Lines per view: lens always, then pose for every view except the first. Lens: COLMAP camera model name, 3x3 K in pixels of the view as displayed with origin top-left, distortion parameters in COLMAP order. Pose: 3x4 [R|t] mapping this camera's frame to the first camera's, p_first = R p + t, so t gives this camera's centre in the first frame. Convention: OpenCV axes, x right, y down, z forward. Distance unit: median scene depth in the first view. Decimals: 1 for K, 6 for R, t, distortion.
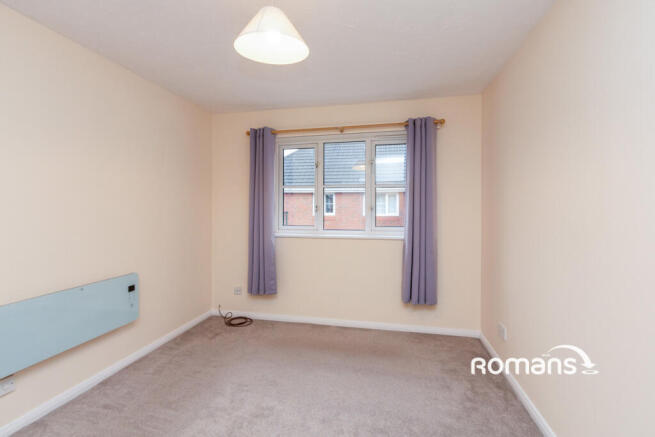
lens RADIAL K [[321.8, 0, 327.5], [0, 321.8, 218.5], [0, 0, 1]] dist [0.000327, 0.000084]
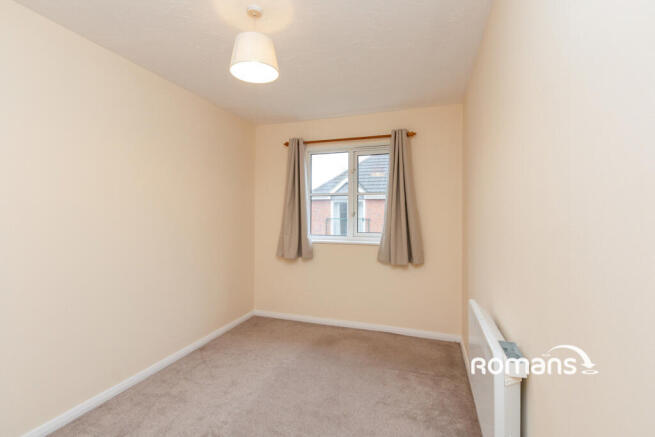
lens RADIAL K [[314.5, 0, 327.5], [0, 314.5, 218.5], [0, 0, 1]] dist [-0.000241, -0.000109]
pose [[0.992861, 0.005017, -0.119169, 0.166539], [-0.007249, 0.999806, -0.018310, 0.000386], [0.119054, 0.019043, 0.992705, -0.043210]]
